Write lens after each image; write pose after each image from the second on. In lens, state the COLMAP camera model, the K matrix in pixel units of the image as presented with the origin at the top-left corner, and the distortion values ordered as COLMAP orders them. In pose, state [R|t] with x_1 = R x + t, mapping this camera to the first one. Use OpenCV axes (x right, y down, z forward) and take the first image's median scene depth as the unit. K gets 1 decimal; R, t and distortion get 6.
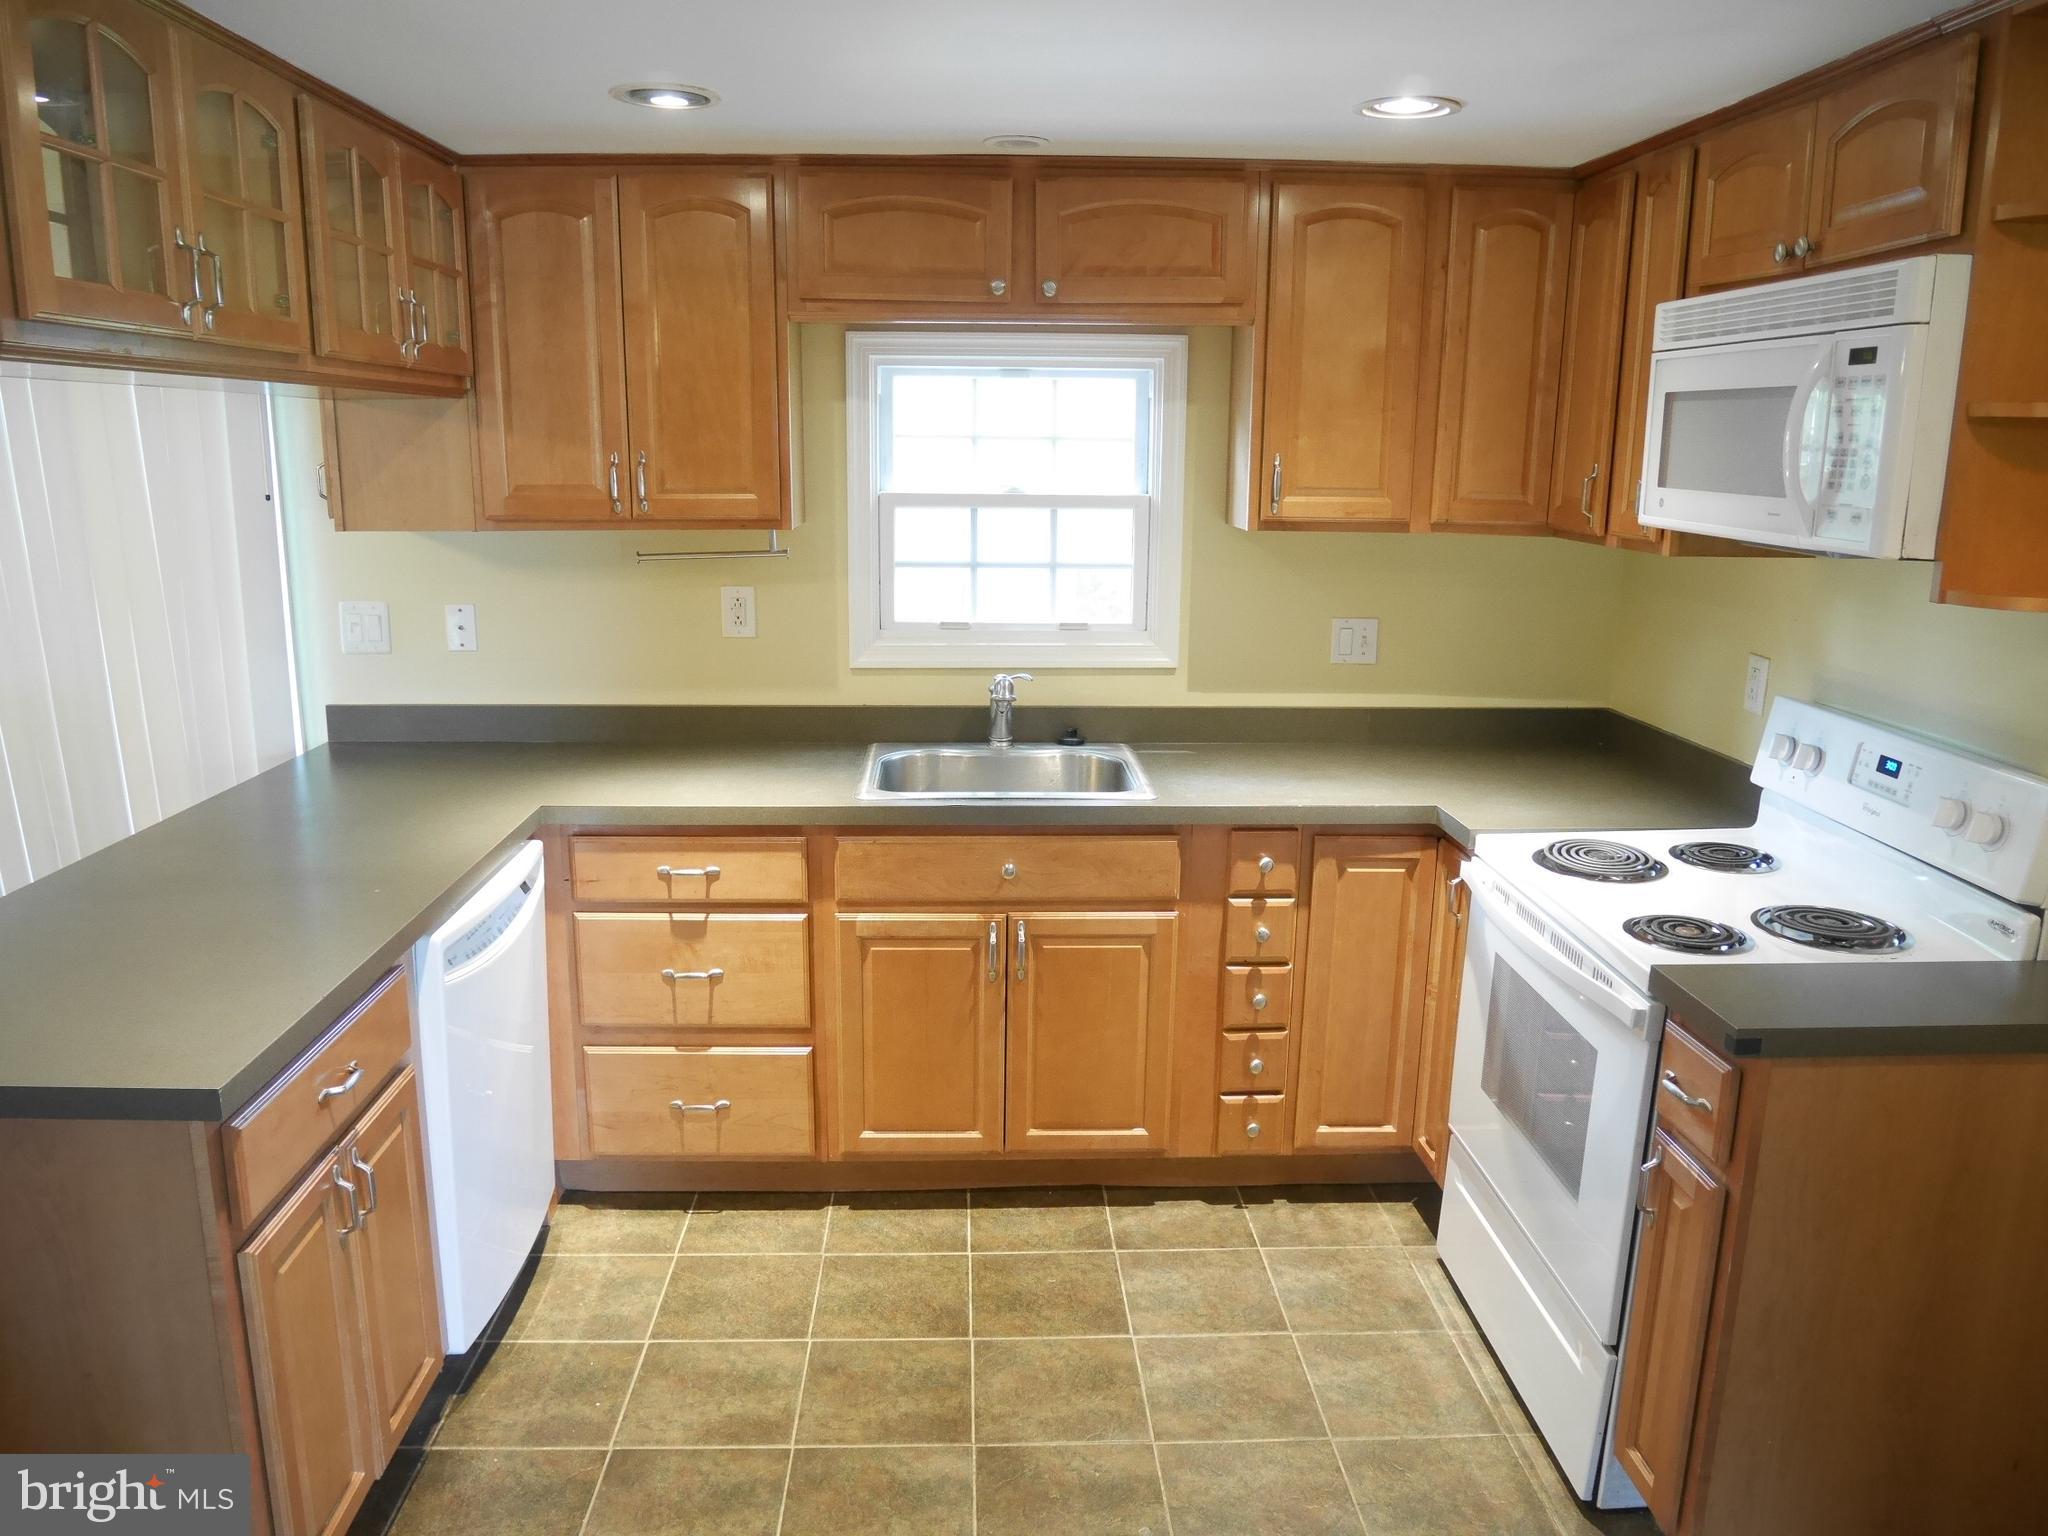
lens RADIAL K [[1455.2, 0, 1024.0], [0, 1455.2, 768.0], [0, 0, 1]] dist [-0.084256, 0.041268]
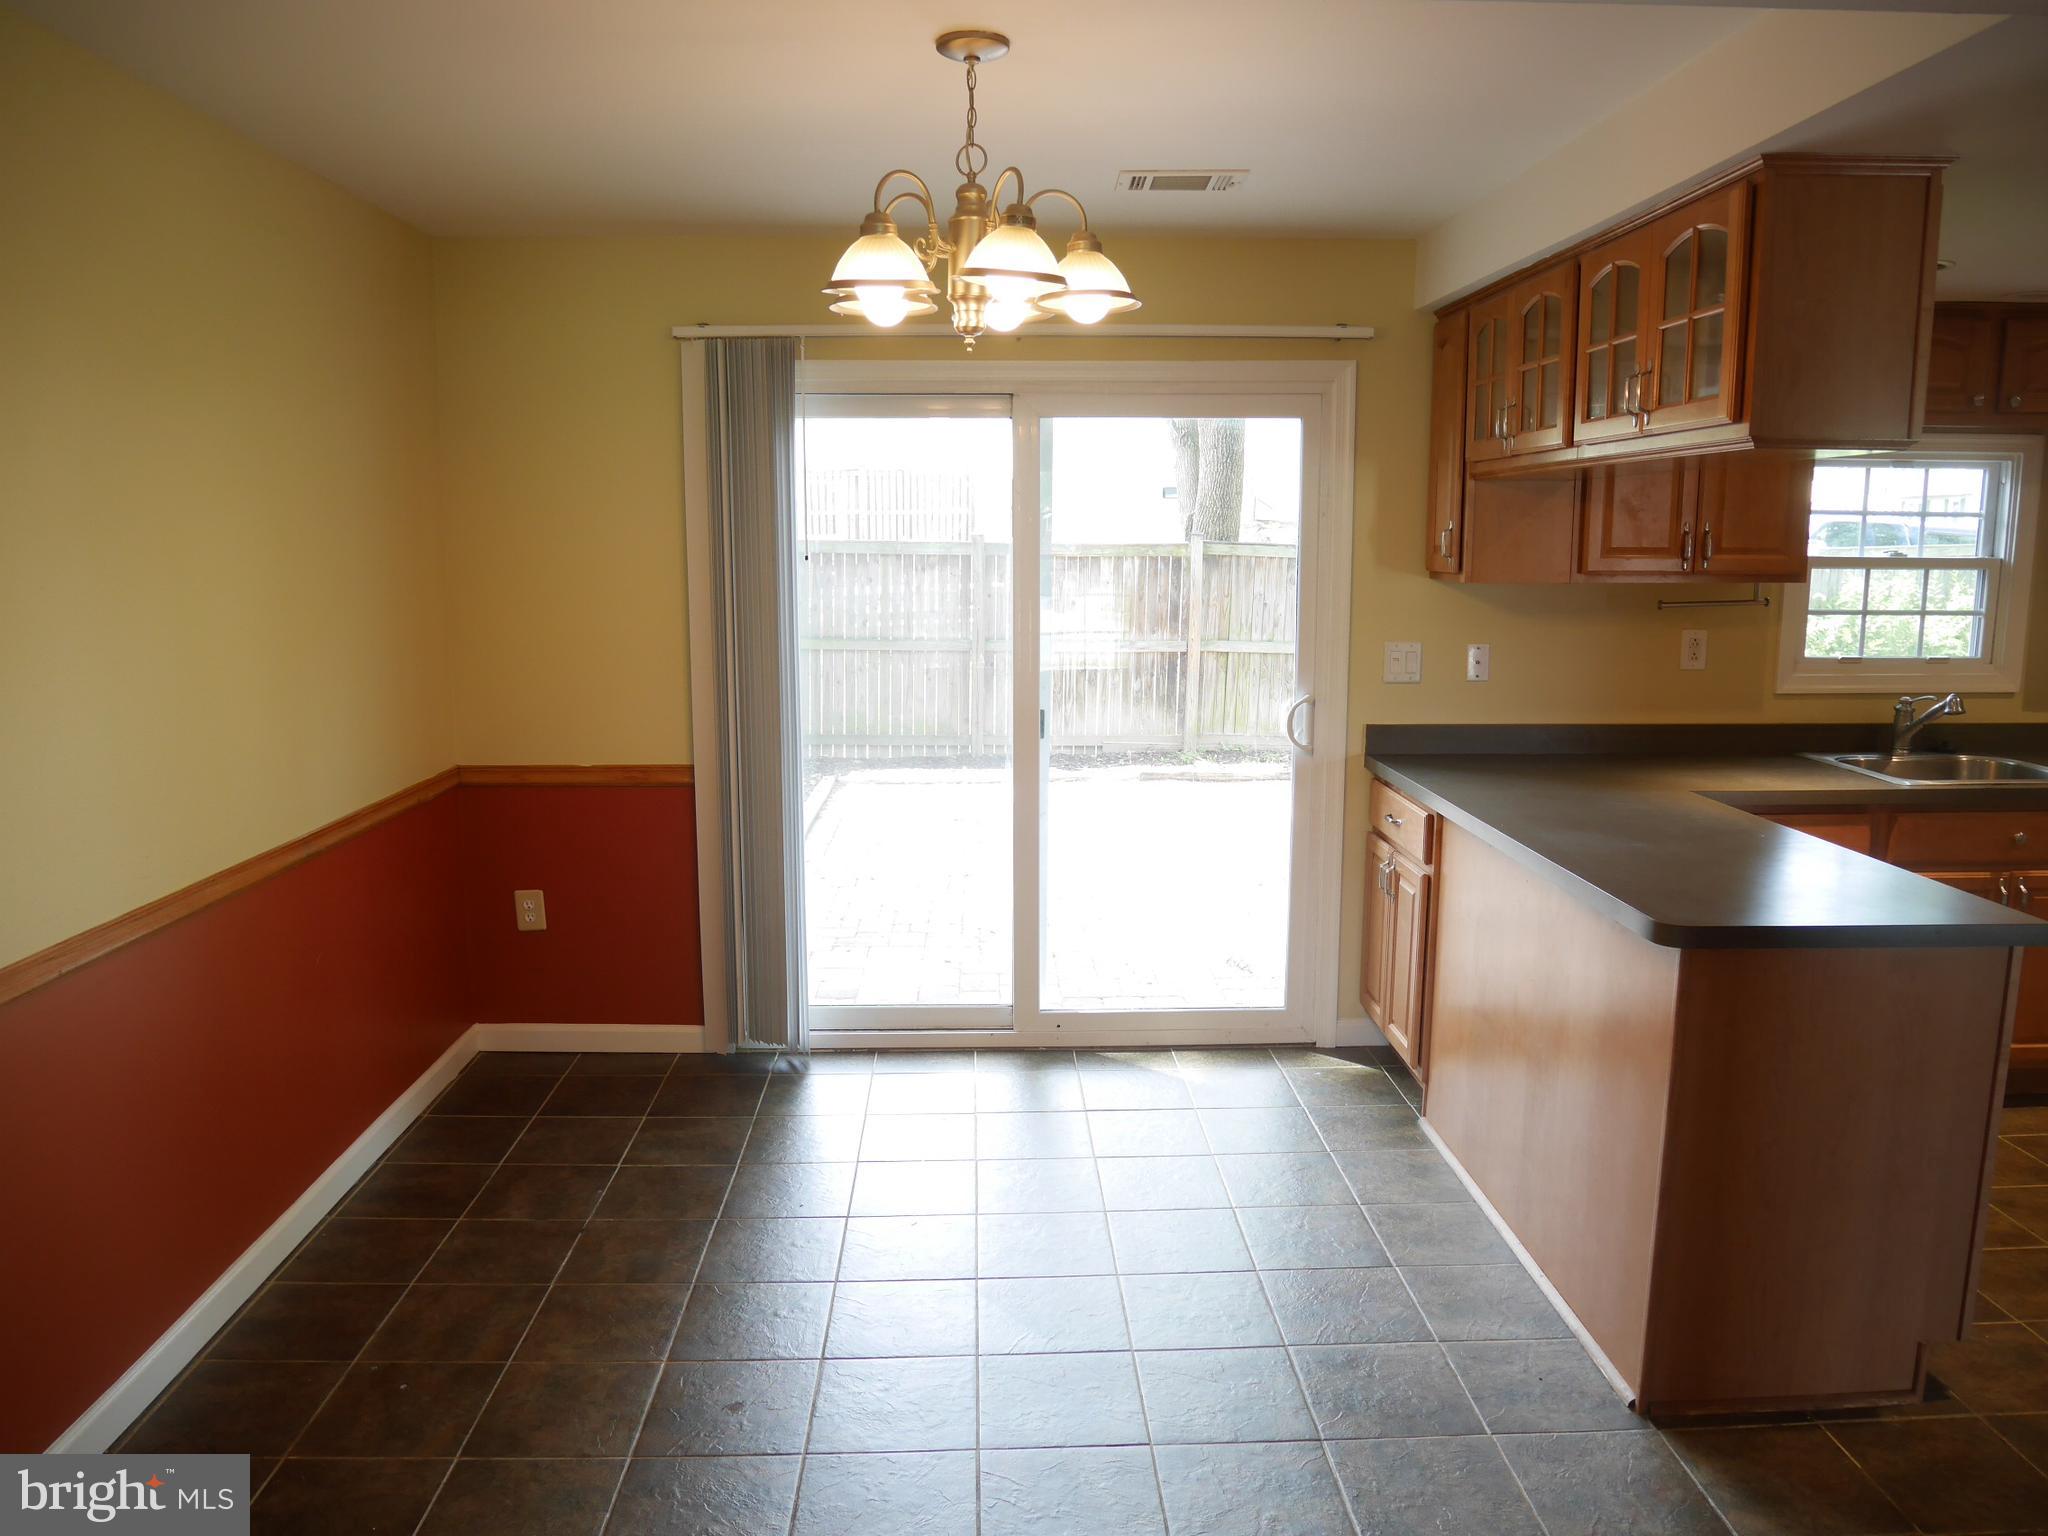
lens RADIAL K [[1455.2, 0, 1024.0], [0, 1455.2, 768.0], [0, 0, 1]] dist [-0.084256, 0.041268]
pose [[0.999915, -0.008927, -0.009487, -1.011342], [0.008336, 0.998127, -0.060609, 0.086744], [0.010011, 0.060525, 0.998116, -0.321478]]
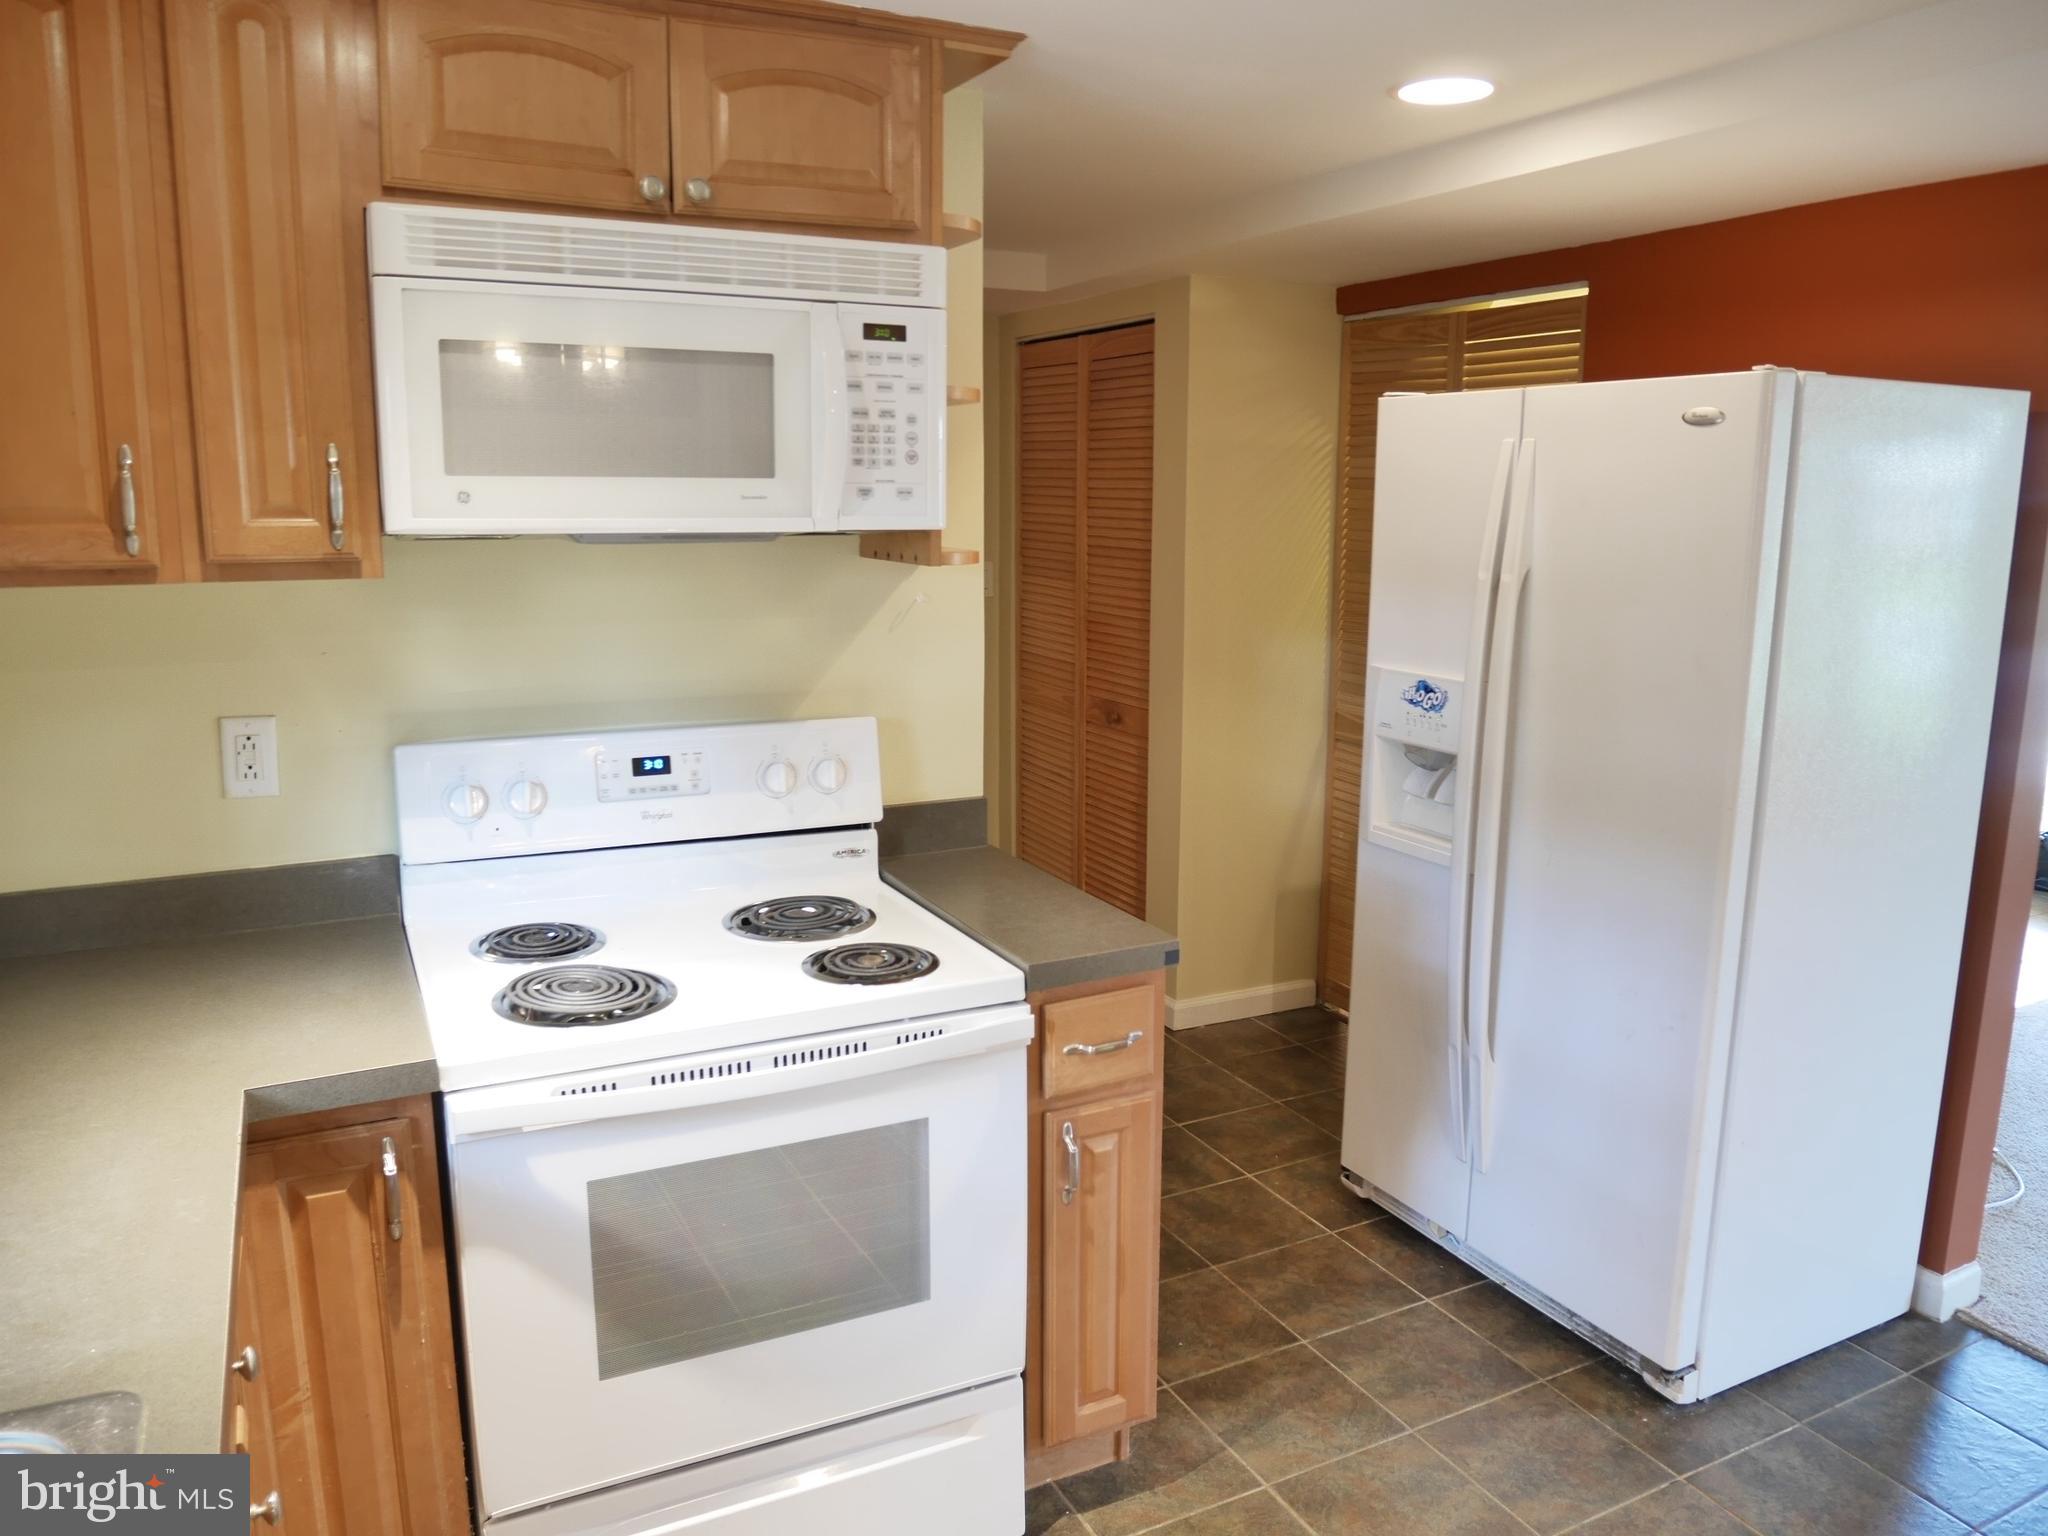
lens RADIAL K [[1455.2, 0, 1024.0], [0, 1455.2, 768.0], [0, 0, 1]] dist [-0.084256, 0.041268]
pose [[-0.413469, -0.183550, 0.891826, -0.309740], [0.189166, 0.940782, 0.281328, -0.199874], [-0.890651, 0.285024, -0.354263, 1.008064]]
